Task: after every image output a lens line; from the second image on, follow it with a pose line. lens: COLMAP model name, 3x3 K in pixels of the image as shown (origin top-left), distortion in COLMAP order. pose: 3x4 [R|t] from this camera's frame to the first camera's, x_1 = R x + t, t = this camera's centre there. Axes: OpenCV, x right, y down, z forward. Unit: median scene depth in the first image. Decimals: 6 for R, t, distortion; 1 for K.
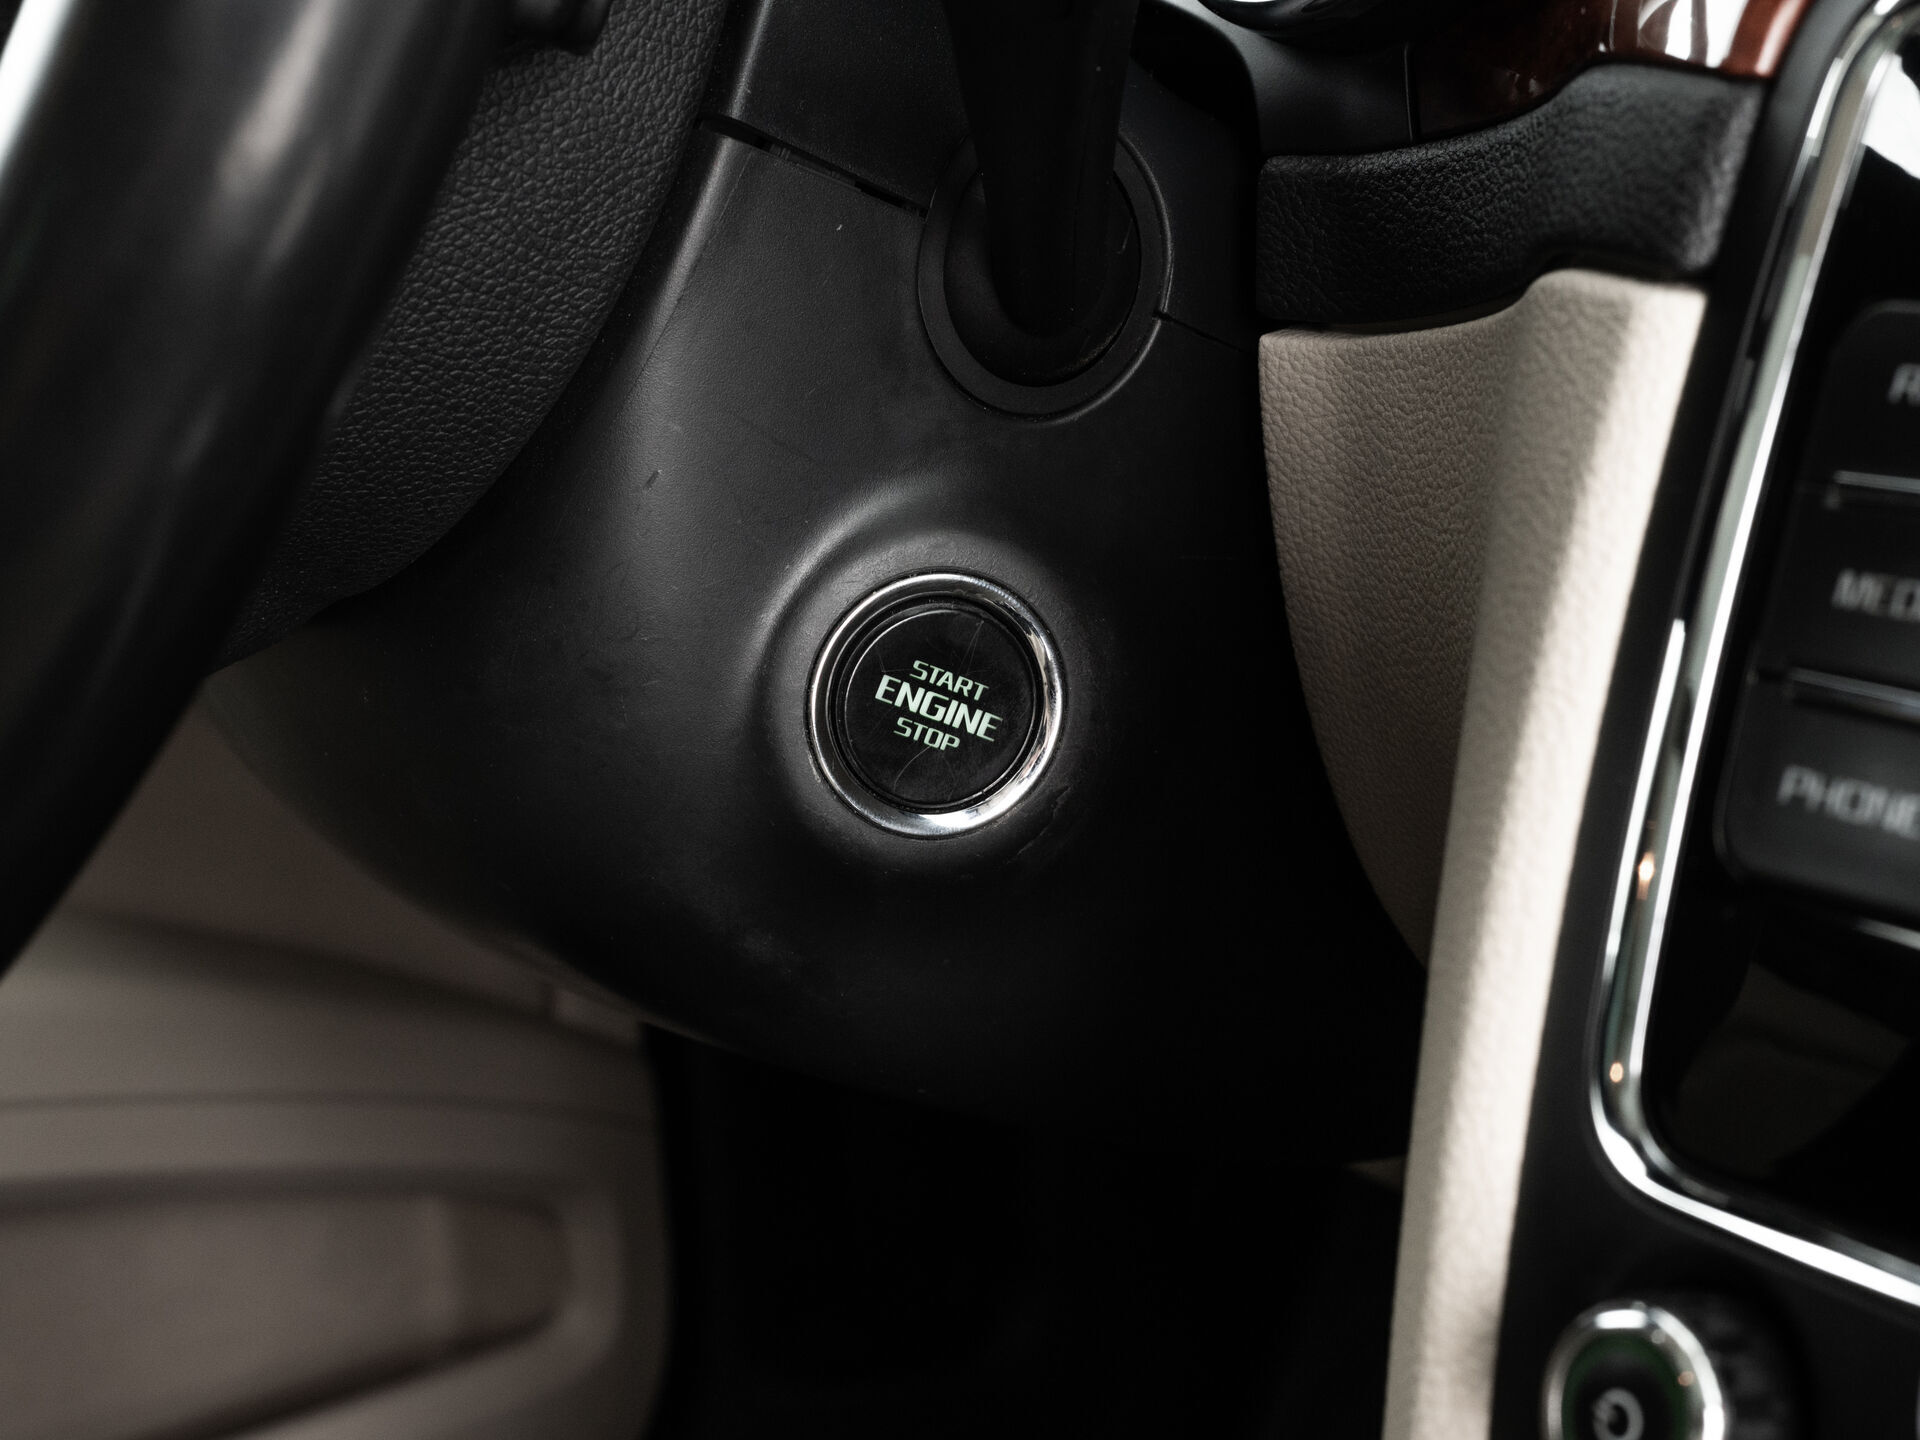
lens RADIAL K [[3377.0, 0, 960.0], [0, 3377.0, 720.0], [0, 0, 1]] dist [-0.006315, 0.117696]
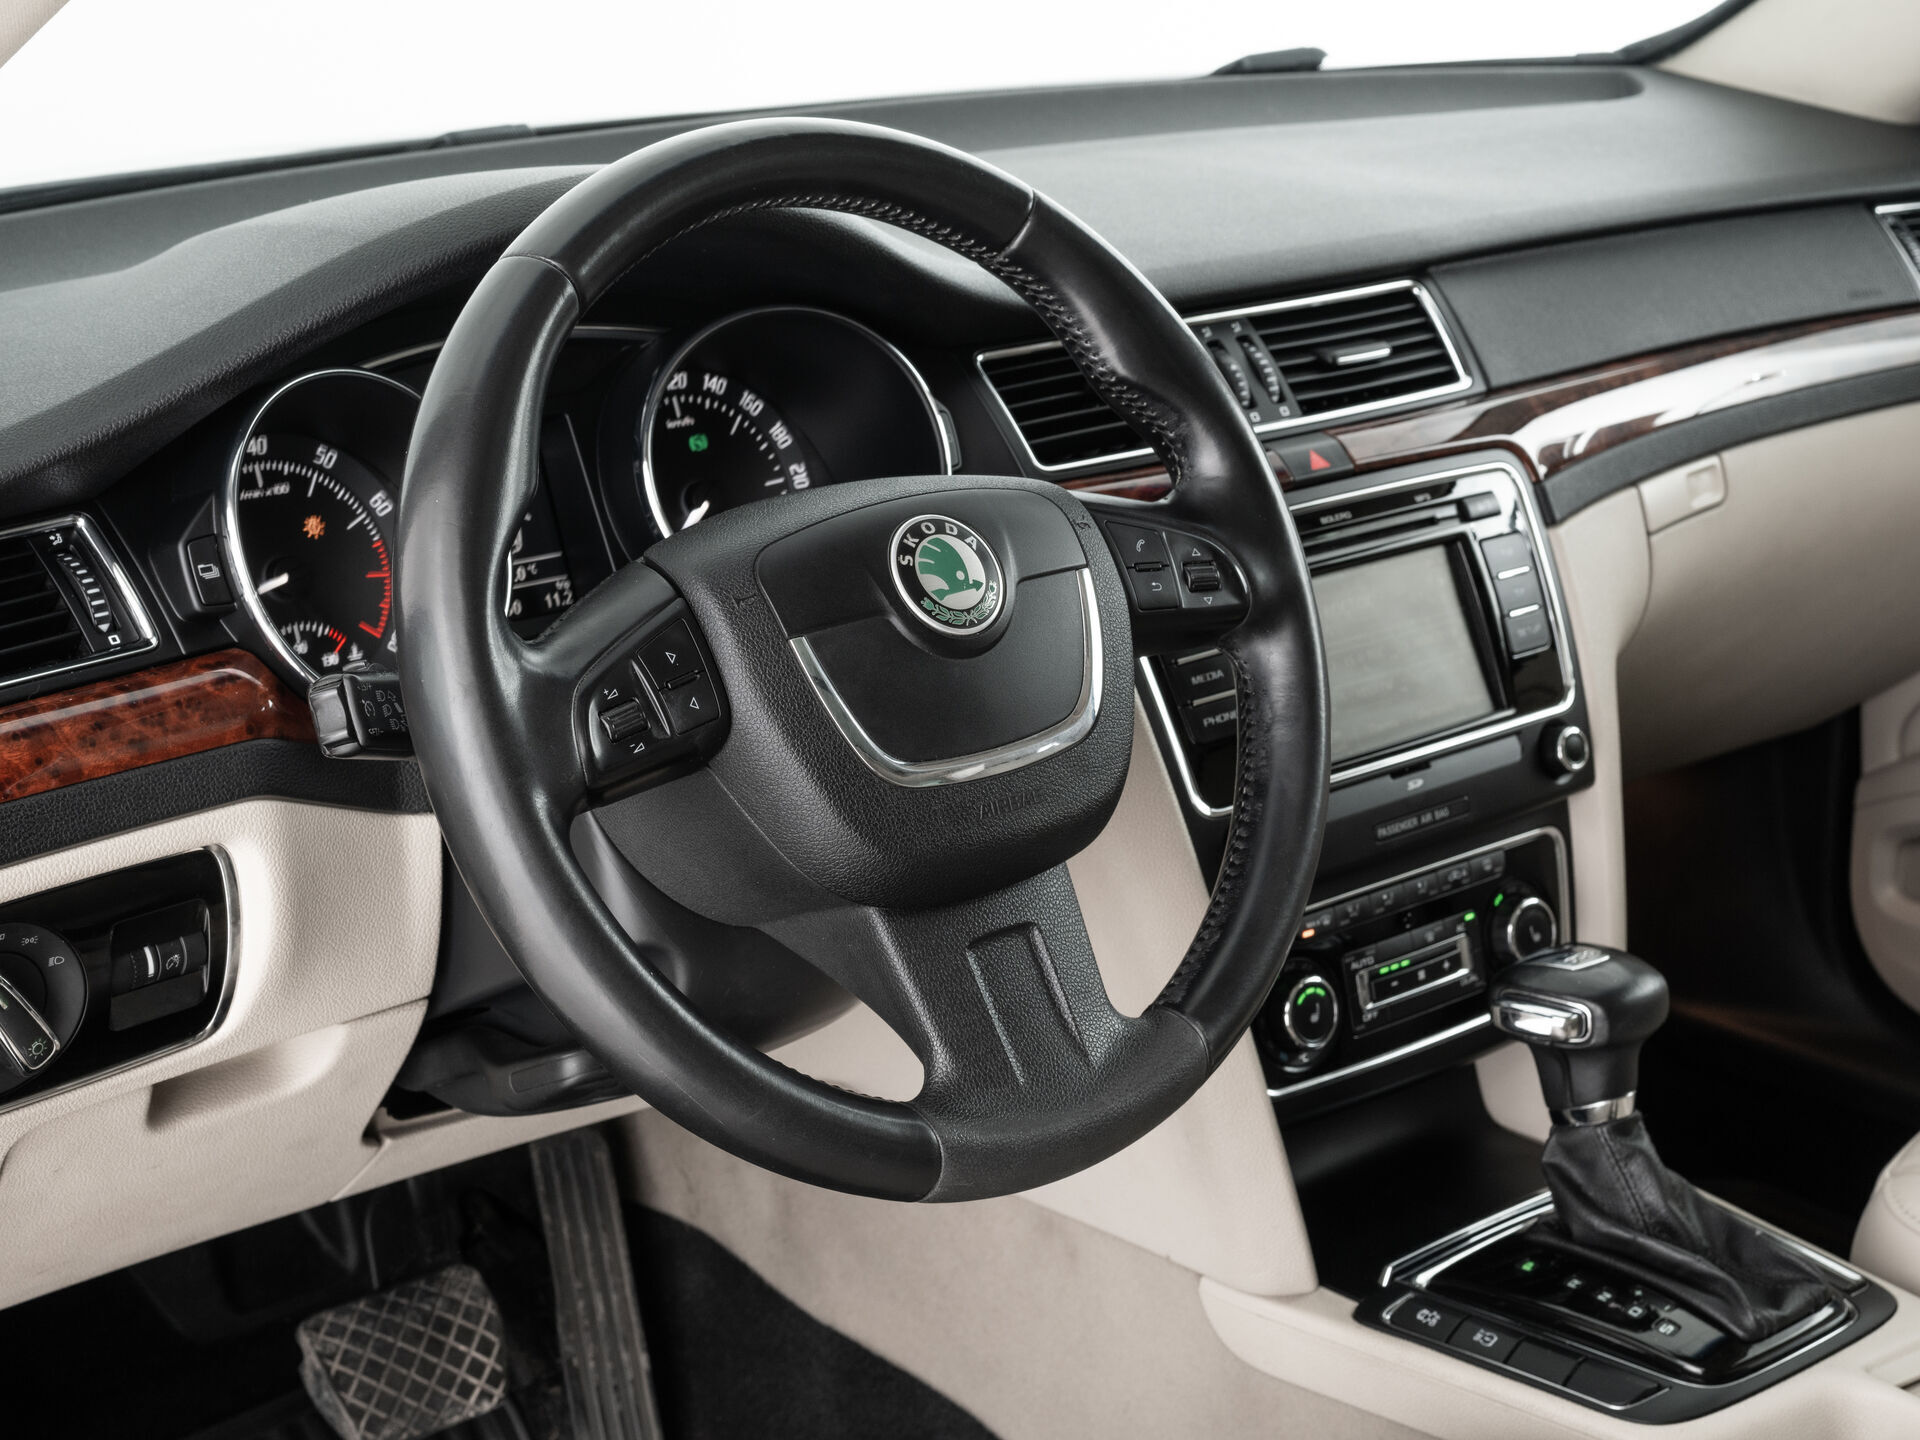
lens RADIAL K [[3249.7, 0, 960.0], [0, 3249.7, 720.0], [0, 0, 1]] dist [-0.003765, 0.080962]
pose [[-0.082878, -0.235344, 0.968372, -2.836618], [0.284745, 0.925613, 0.249321, -0.835019], [-0.955014, 0.296403, -0.009700, 0.944333]]
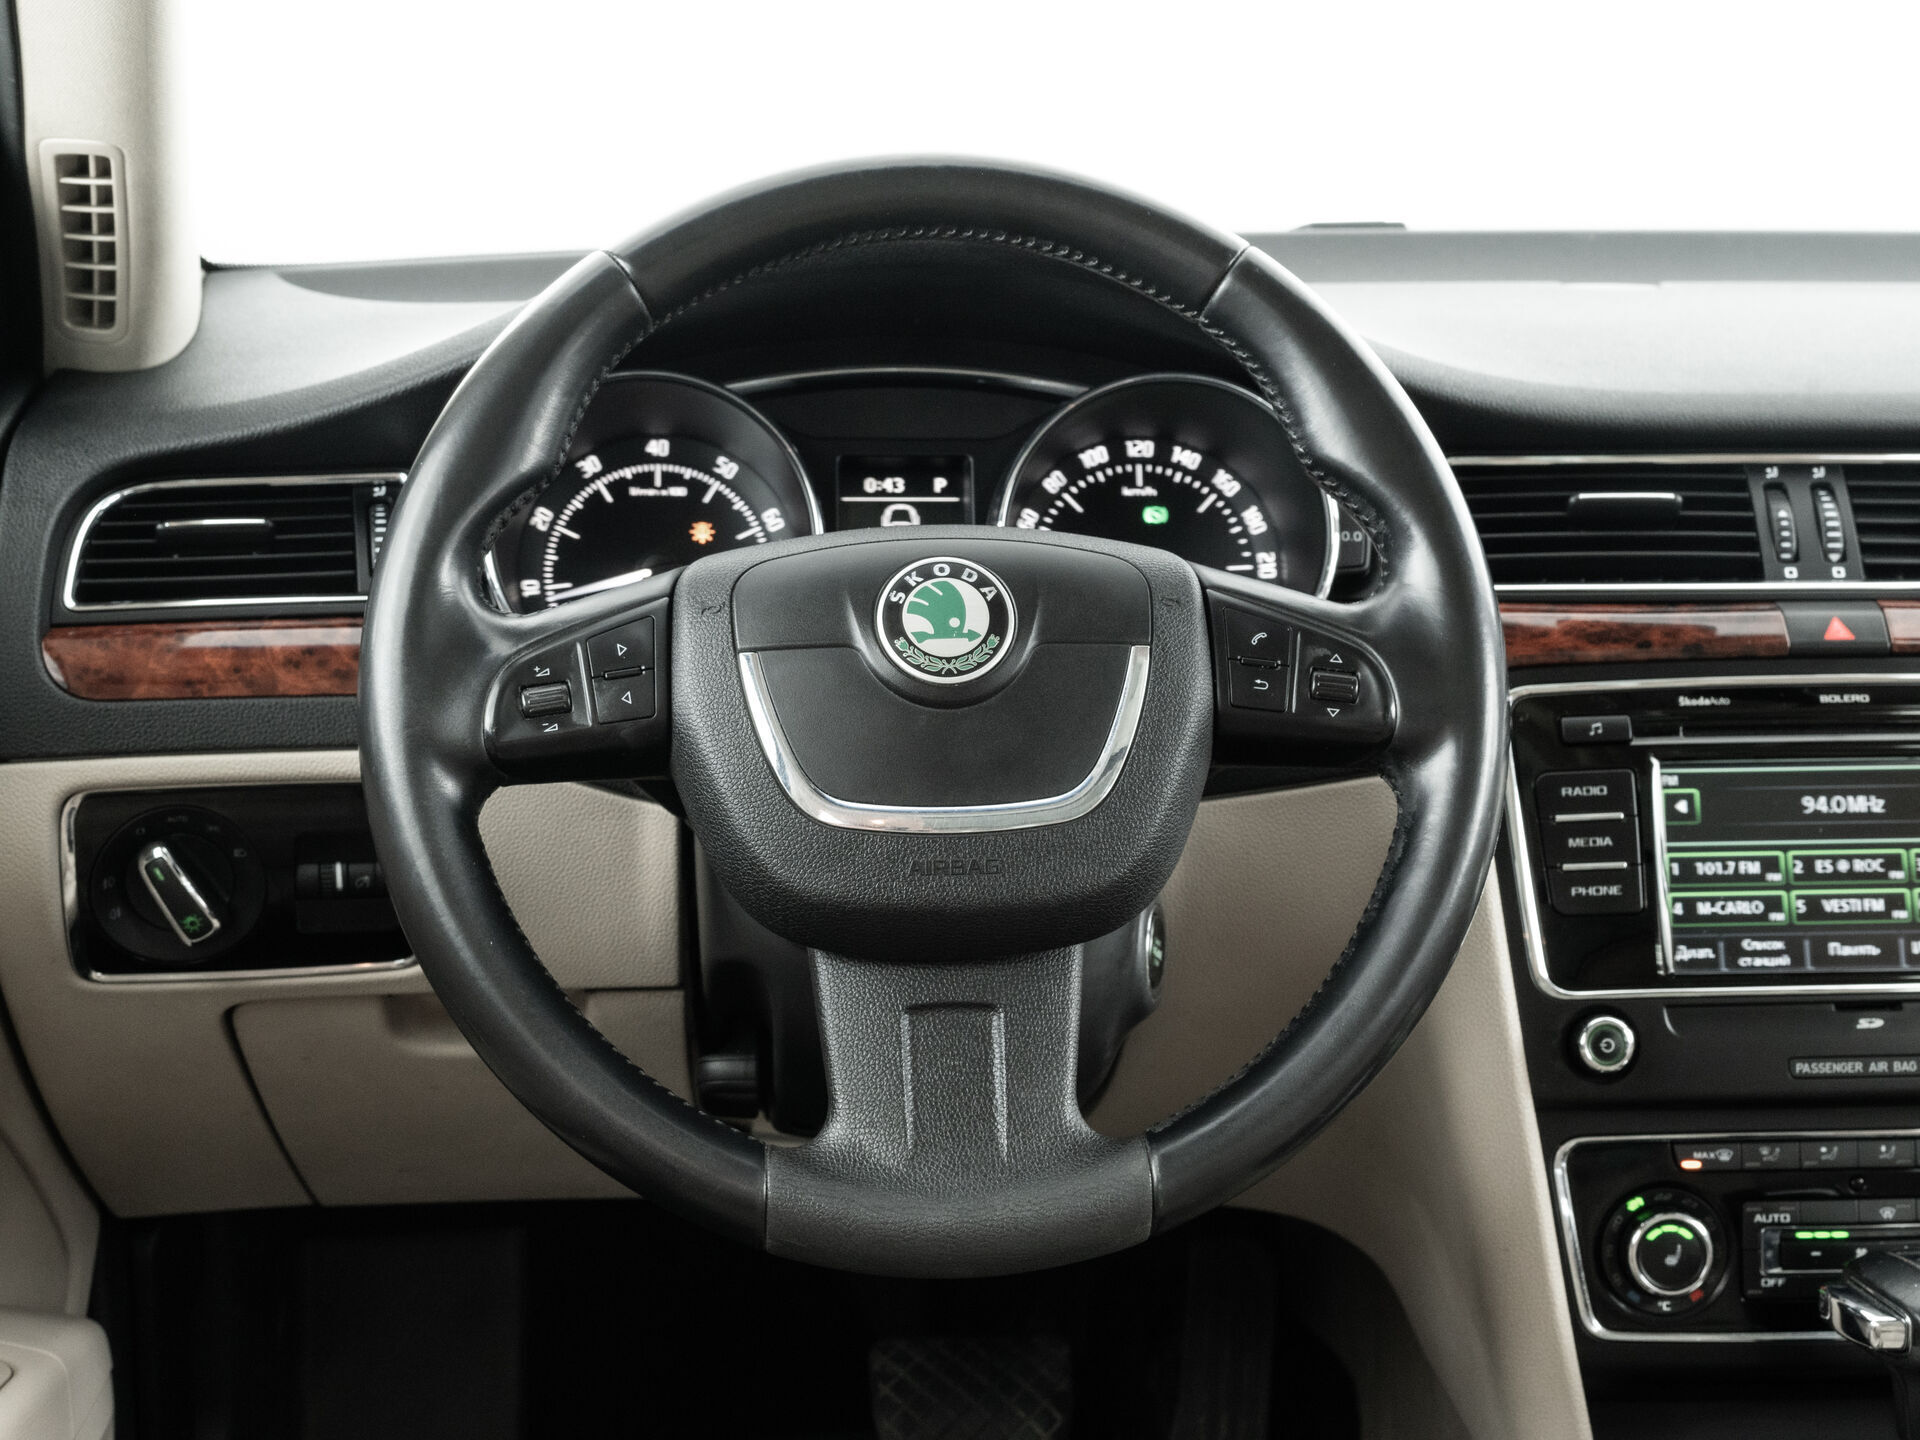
lens RADIAL K [[3249.7, 0, 960.0], [0, 3249.7, 720.0], [0, 0, 1]] dist [-0.003765, 0.080962]
pose [[0.524428, -0.136560, 0.840432, -2.398655], [0.196030, 0.979903, 0.036900, -0.332690], [-0.828581, 0.145399, 0.540659, -0.390199]]
